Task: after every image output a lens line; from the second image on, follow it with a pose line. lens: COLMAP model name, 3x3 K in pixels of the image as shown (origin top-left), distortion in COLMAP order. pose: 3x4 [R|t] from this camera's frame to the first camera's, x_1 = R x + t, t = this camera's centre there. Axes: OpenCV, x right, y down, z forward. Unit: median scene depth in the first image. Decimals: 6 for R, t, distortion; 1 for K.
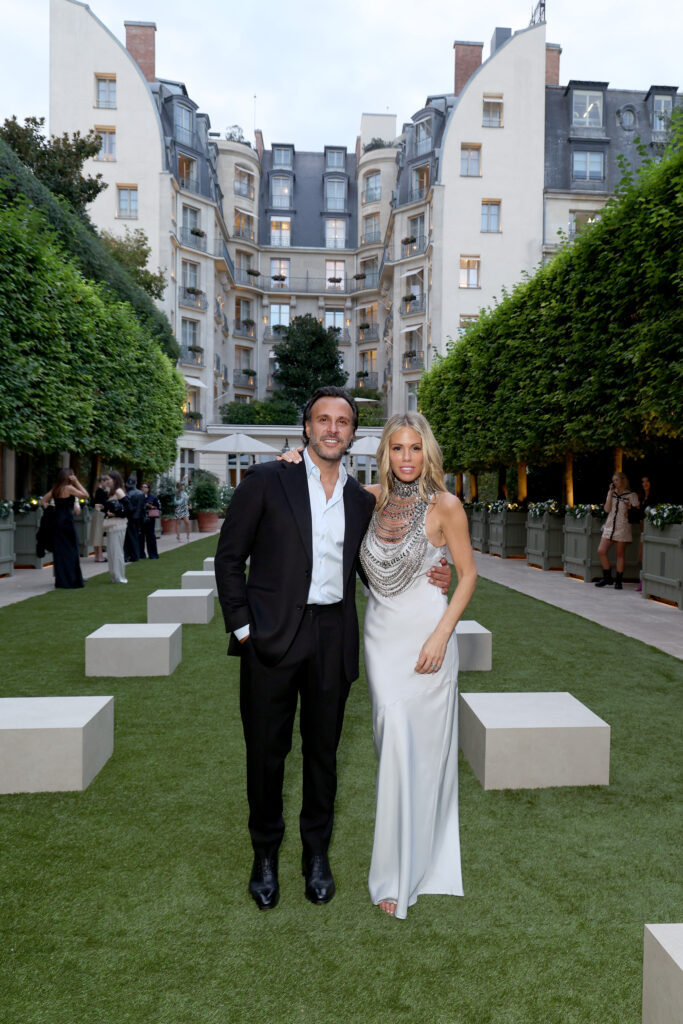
lens RADIAL K [[746.0, 0, 382.9], [0, 746.0, 511.8], [0, 0, 1]] dist [-0.028484, -0.001711]
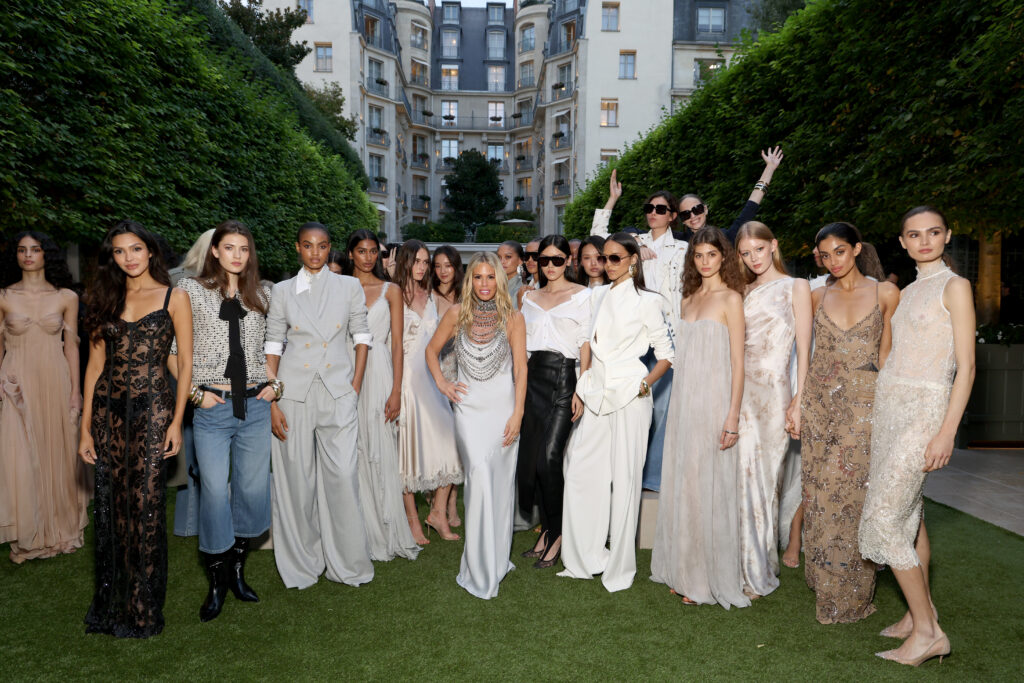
lens RADIAL K [[682.5, 0, 518.6], [0, 682.5, 340.9], [0, 0, 1]] dist [-0.030597, 0.000930]
pose [[0.999540, 0.000090, -0.030317, 0.004940], [0.001111, 0.999216, 0.039570, -0.000968], [0.030297, -0.039586, 0.998757, -0.104890]]
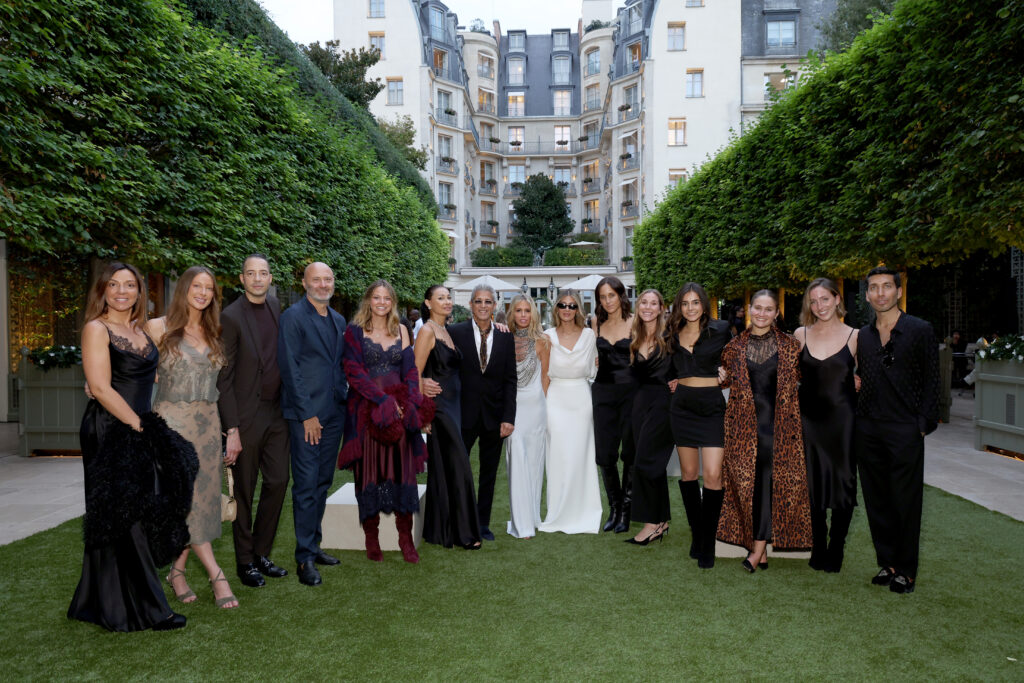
lens RADIAL K [[696.7, 0, 508.2], [0, 696.7, 335.1], [0, 0, 1]] dist [-0.027598, -0.000800]
pose [[0.989716, -0.014865, -0.142275, 0.003739], [0.014536, 0.999889, -0.003356, -0.001252], [0.142309, 0.001253, 0.989821, -0.125007]]
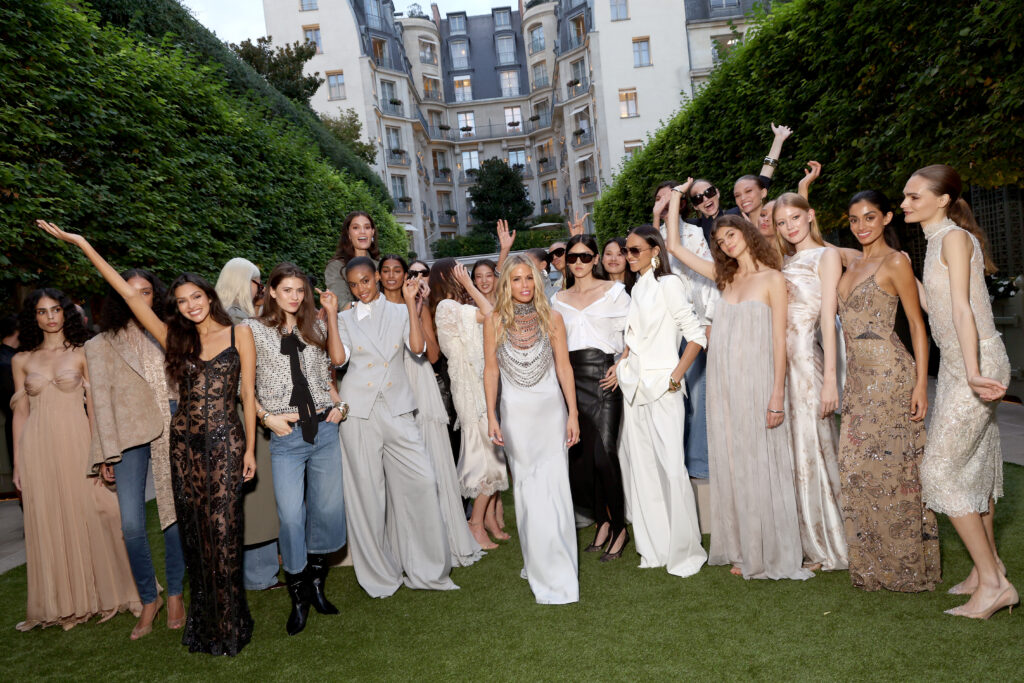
lens RADIAL K [[702.5, 0, 512.0], [0, 702.5, 341.5], [0, 0, 1]] dist [-0.031135, -0.000555]
pose [[0.989163, -0.107961, -0.099501, 0.005747], [0.110865, 0.993543, 0.024113, -0.000191], [0.096255, -0.034883, 0.994745, -0.113577]]
